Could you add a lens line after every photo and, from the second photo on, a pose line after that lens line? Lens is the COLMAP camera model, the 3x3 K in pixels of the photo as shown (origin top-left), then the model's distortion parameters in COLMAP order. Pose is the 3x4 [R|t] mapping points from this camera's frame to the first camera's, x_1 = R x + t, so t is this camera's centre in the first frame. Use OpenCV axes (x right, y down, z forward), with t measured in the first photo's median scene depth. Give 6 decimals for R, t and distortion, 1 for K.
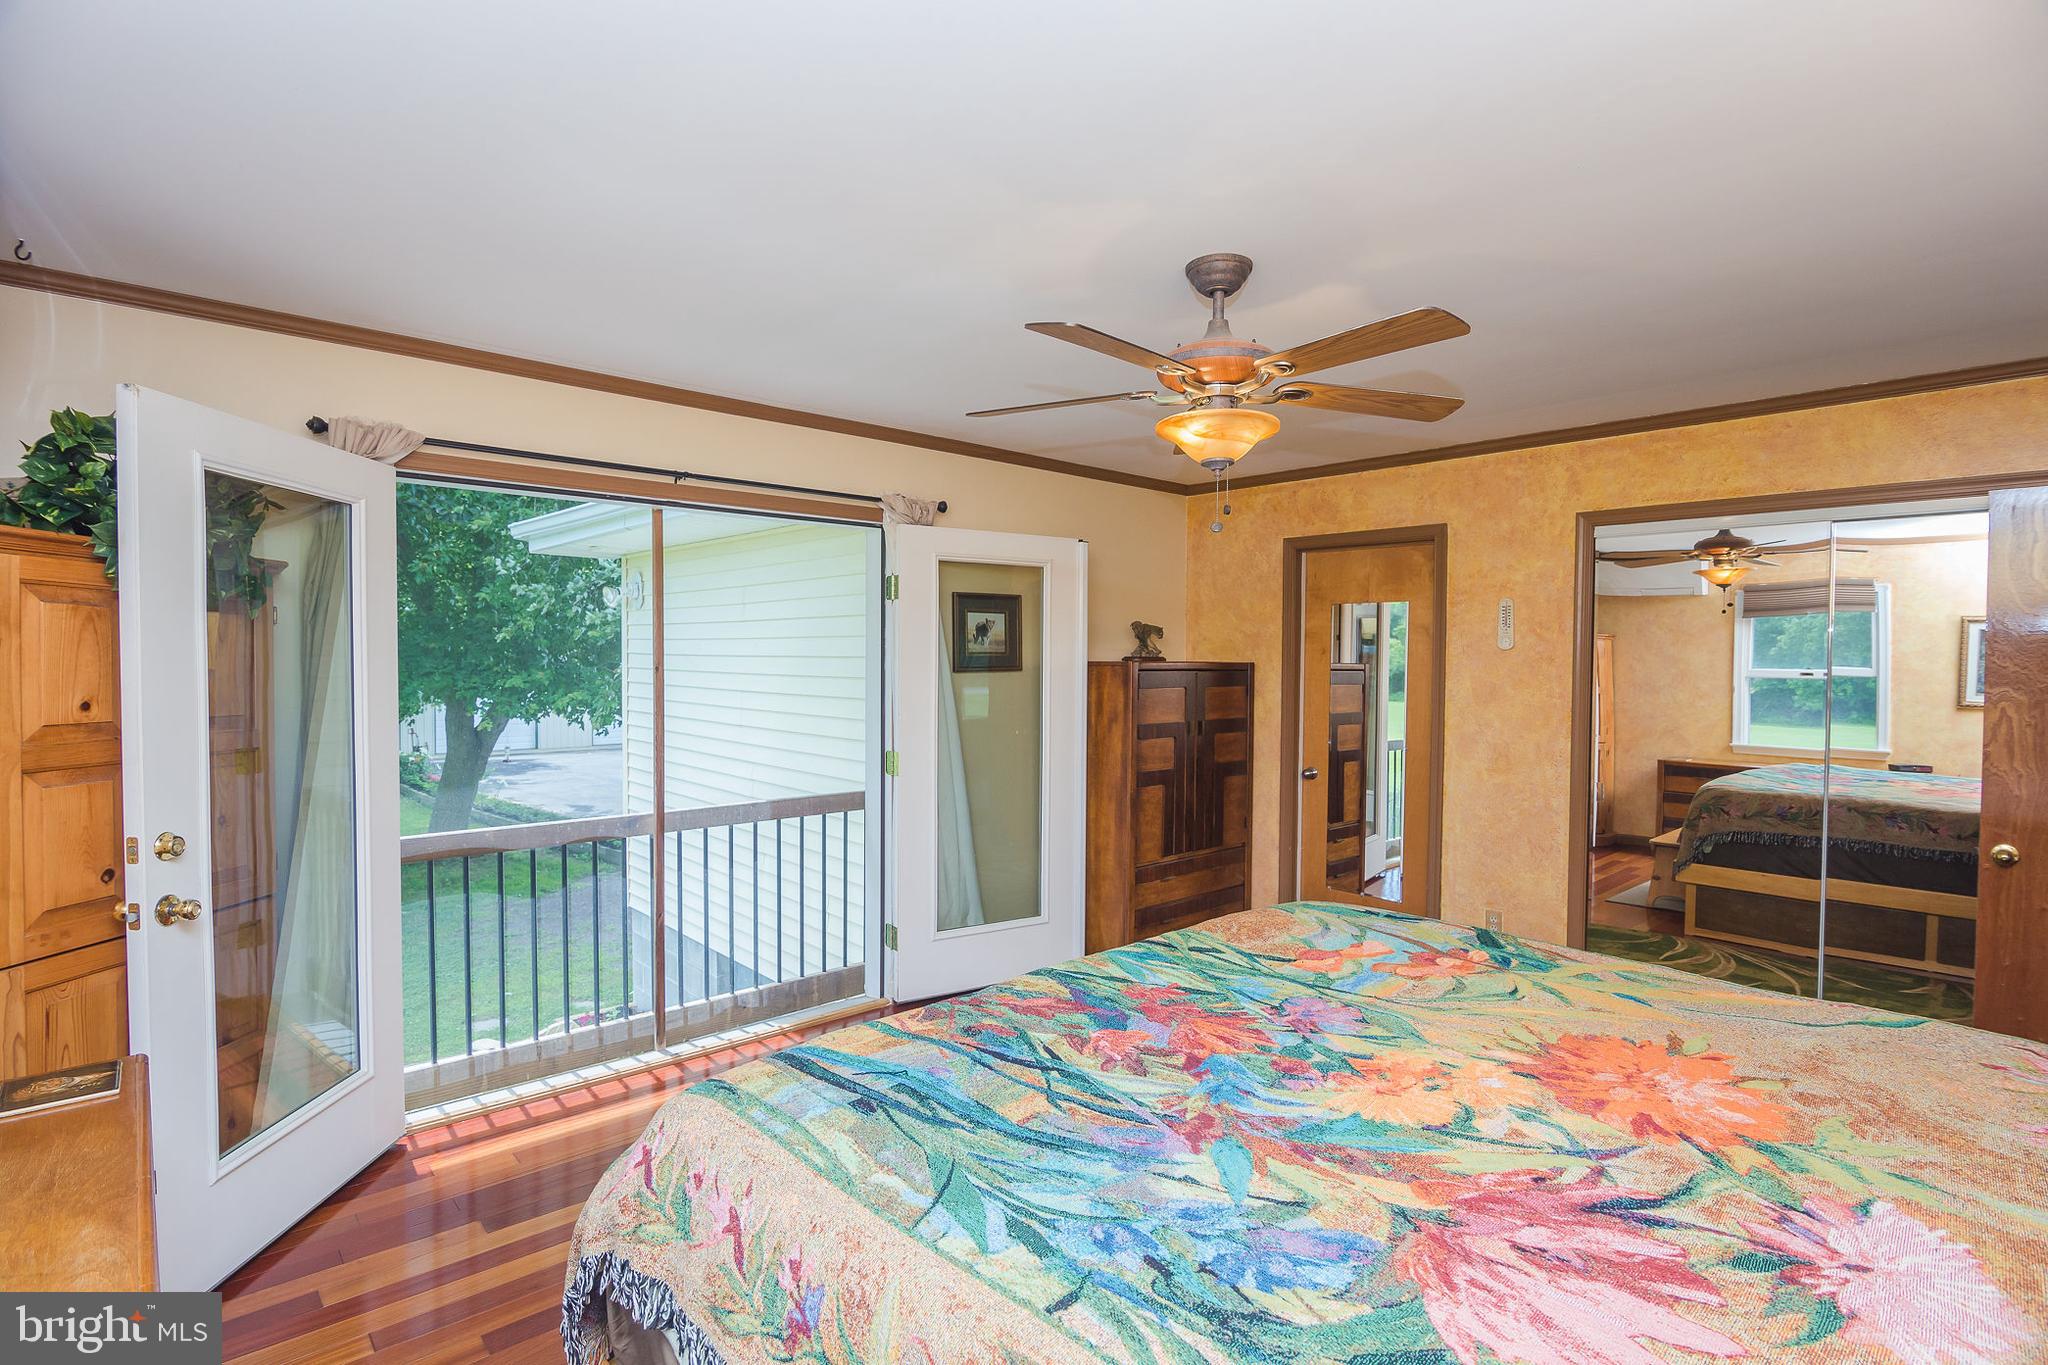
lens RADIAL K [[998.7, 0, 1022.7], [0, 998.7, 682.0], [0, 0, 1]] dist [-0.020357, -0.001707]
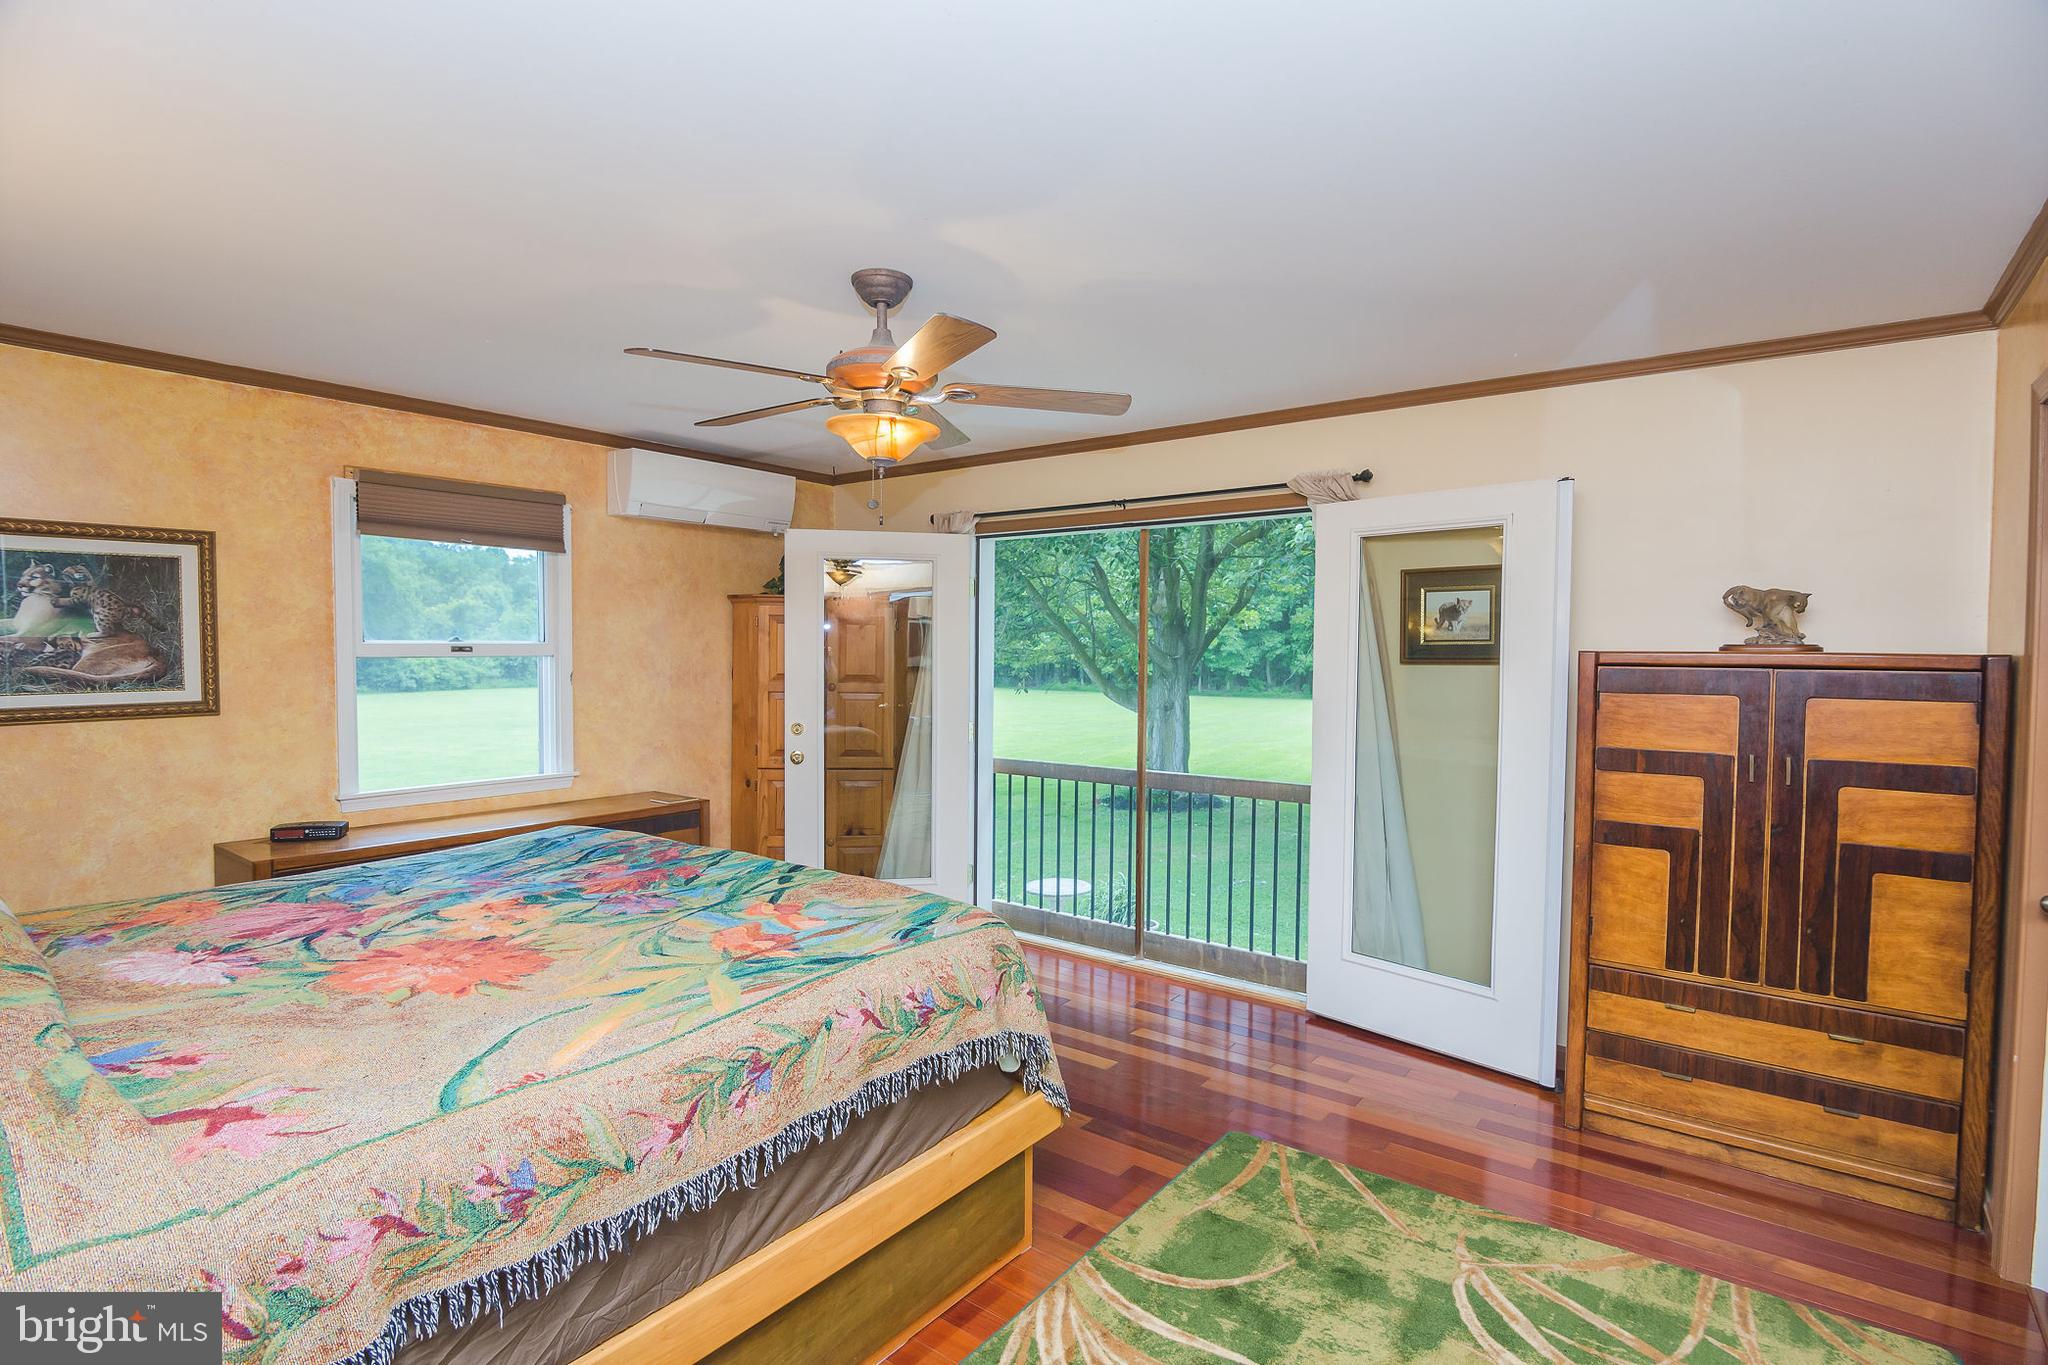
lens RADIAL K [[998.7, 0, 1022.7], [0, 998.7, 683.9], [0, 0, 1]] dist [-0.020357, -0.001707]
pose [[0.179664, 0.029196, -0.983295, 0.880532], [-0.028753, 0.999288, 0.024417, -0.005149], [0.983308, 0.023885, 0.180376, 0.653185]]
